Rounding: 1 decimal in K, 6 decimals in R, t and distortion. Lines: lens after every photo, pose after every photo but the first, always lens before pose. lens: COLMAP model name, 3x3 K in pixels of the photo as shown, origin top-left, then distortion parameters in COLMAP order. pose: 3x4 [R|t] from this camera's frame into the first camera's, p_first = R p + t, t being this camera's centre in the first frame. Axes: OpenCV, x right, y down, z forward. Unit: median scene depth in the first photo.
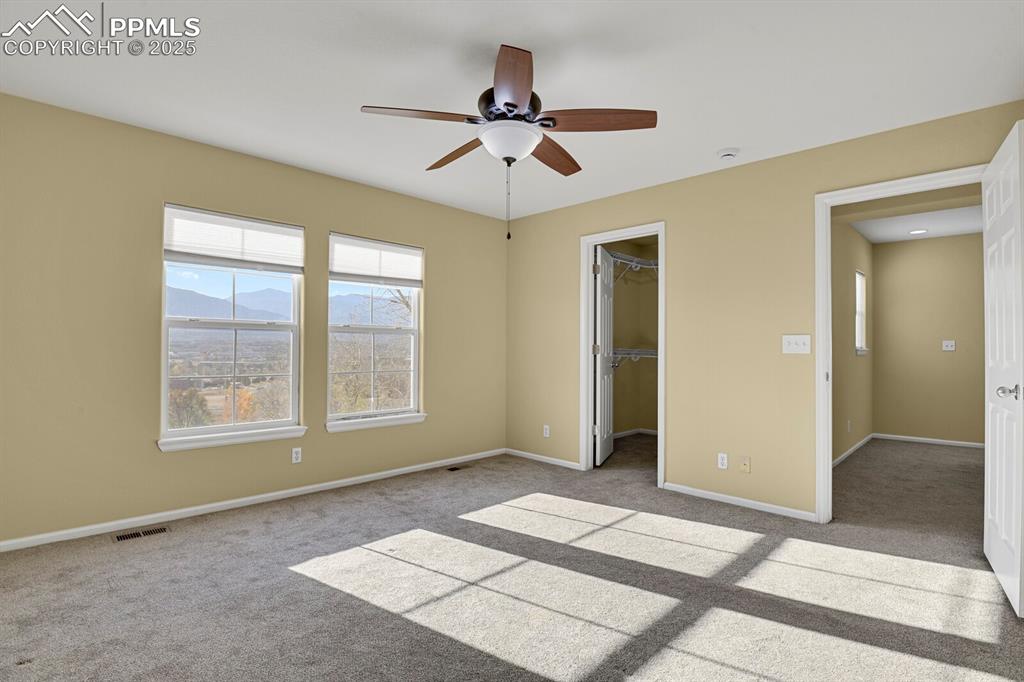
lens RADIAL K [[500.6, 0, 518.2], [0, 500.6, 342.8], [0, 0, 1]] dist [-0.023397, -0.004107]
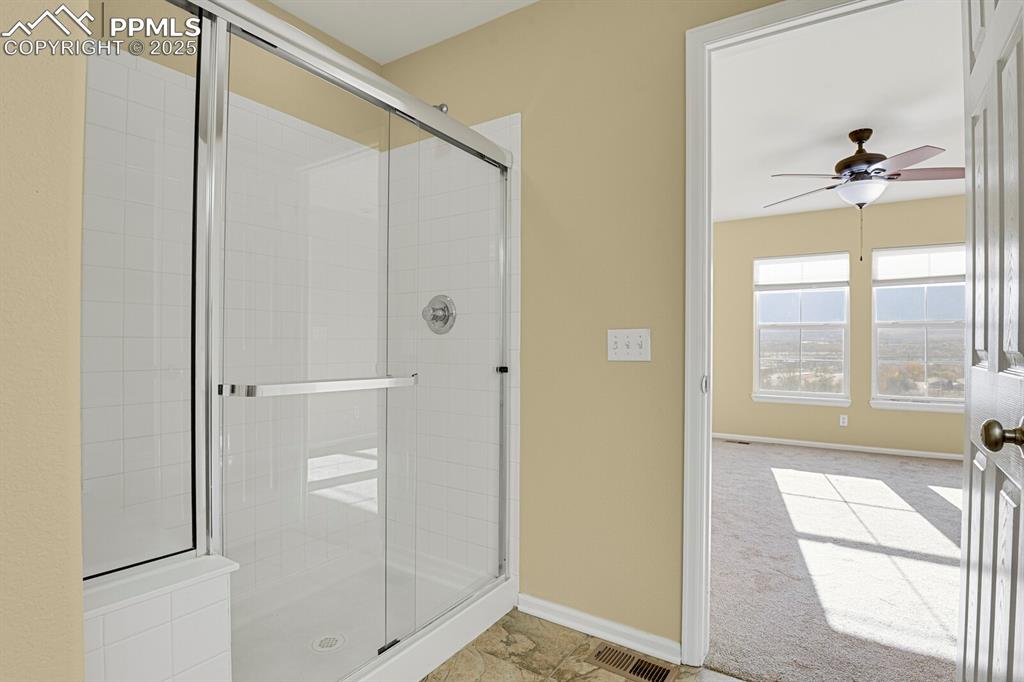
lens RADIAL K [[500.6, 0, 518.2], [0, 500.6, 342.8], [0, 0, 1]] dist [-0.023397, -0.004107]
pose [[0.192754, -0.005063, -0.981234, 0.770959], [0.009455, 0.999950, -0.003302, 0.011428], [0.981201, -0.008641, 0.192793, -0.141153]]
